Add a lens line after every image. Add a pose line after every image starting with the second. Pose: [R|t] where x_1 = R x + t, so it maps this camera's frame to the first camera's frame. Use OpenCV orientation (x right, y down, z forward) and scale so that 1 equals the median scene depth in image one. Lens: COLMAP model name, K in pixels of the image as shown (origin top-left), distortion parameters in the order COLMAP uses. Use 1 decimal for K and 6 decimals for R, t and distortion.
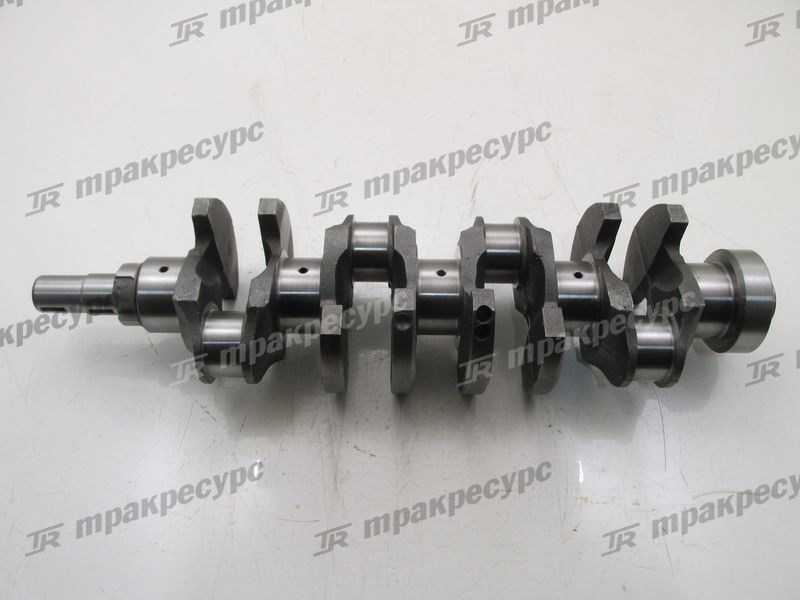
lens RADIAL K [[682.8, 0, 400.0], [0, 682.8, 300.0], [0, 0, 1]] dist [0.012690, -0.006387]
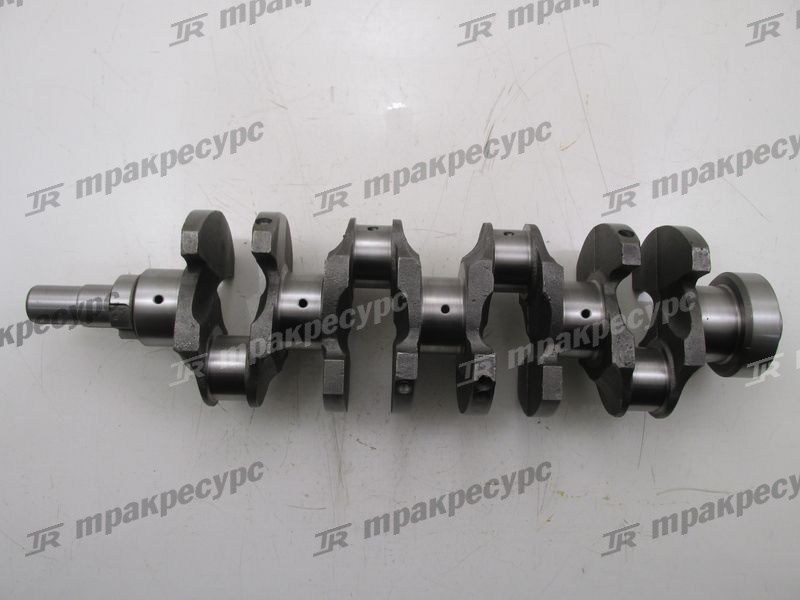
lens RADIAL K [[697.7, 0, 400.0], [0, 697.7, 300.0], [0, 0, 1]] dist [0.001446, -0.001423]
pose [[0.999700, 0.022451, 0.009793, -0.013732], [-0.024436, 0.886913, 0.461289, -0.495133], [0.001671, -0.461390, 0.887196, 0.119616]]
